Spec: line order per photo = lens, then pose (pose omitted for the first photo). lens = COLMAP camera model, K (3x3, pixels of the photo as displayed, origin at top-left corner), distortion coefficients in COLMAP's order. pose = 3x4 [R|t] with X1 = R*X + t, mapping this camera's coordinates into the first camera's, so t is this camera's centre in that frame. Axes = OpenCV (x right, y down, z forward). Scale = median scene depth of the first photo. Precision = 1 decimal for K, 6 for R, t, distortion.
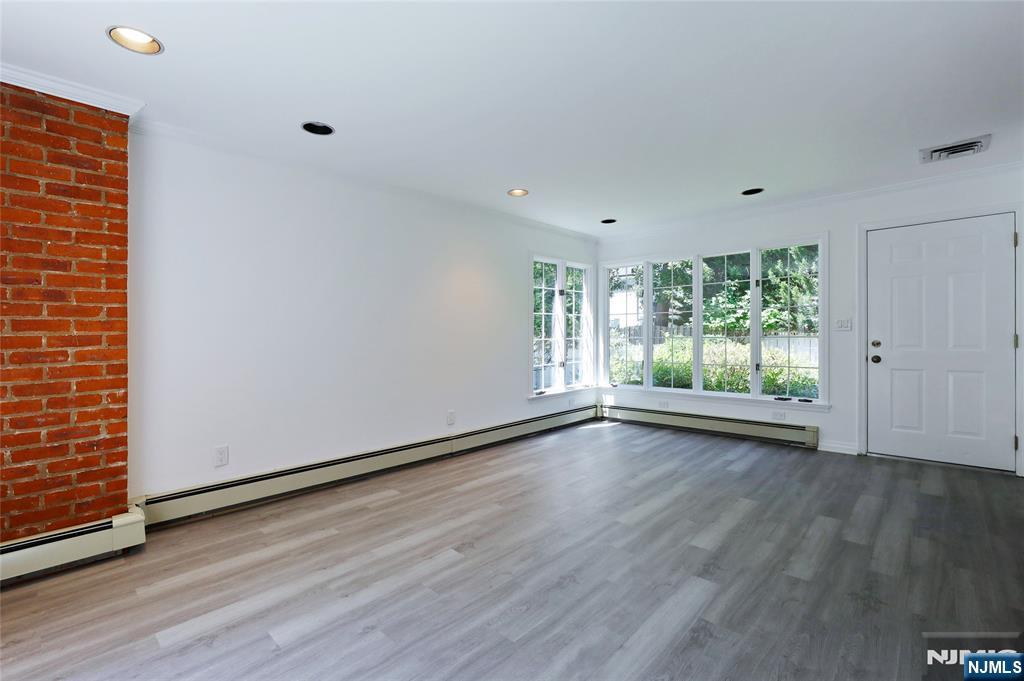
lens RADIAL K [[462.4, 0, 512.0], [0, 462.4, 340.5], [0, 0, 1]] dist [0.000200, -0.000240]
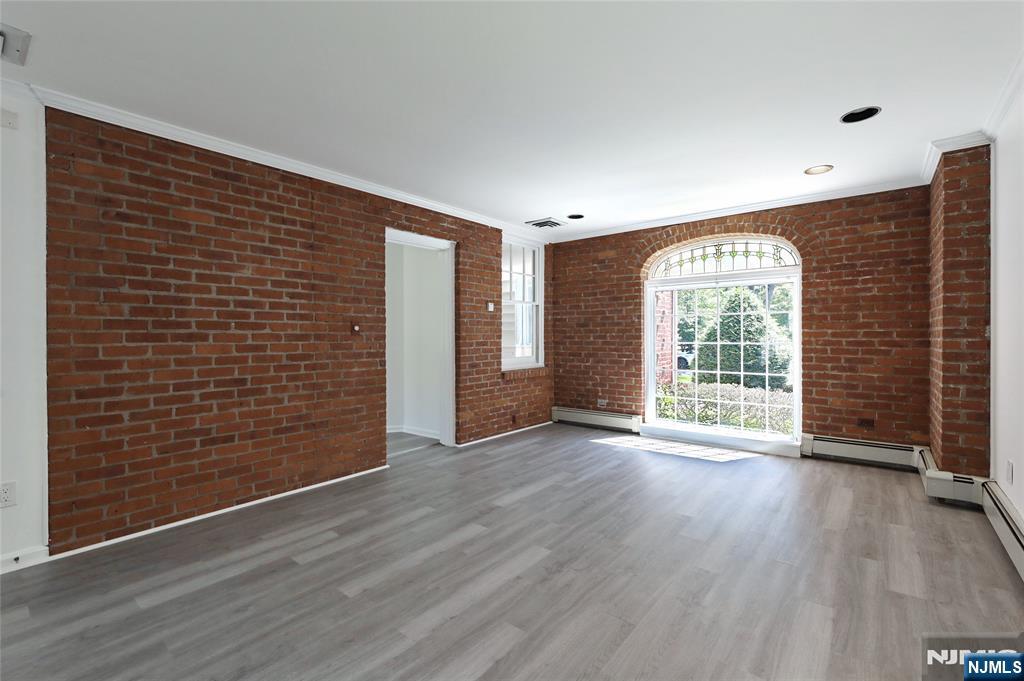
lens RADIAL K [[462.4, 0, 512.0], [0, 462.4, 340.5], [0, 0, 1]] dist [0.000200, -0.000240]
pose [[-0.997336, 0.020346, -0.070055, 0.394748], [0.018513, 0.999472, 0.026716, -0.035995], [0.070561, 0.025347, -0.997185, 2.101410]]
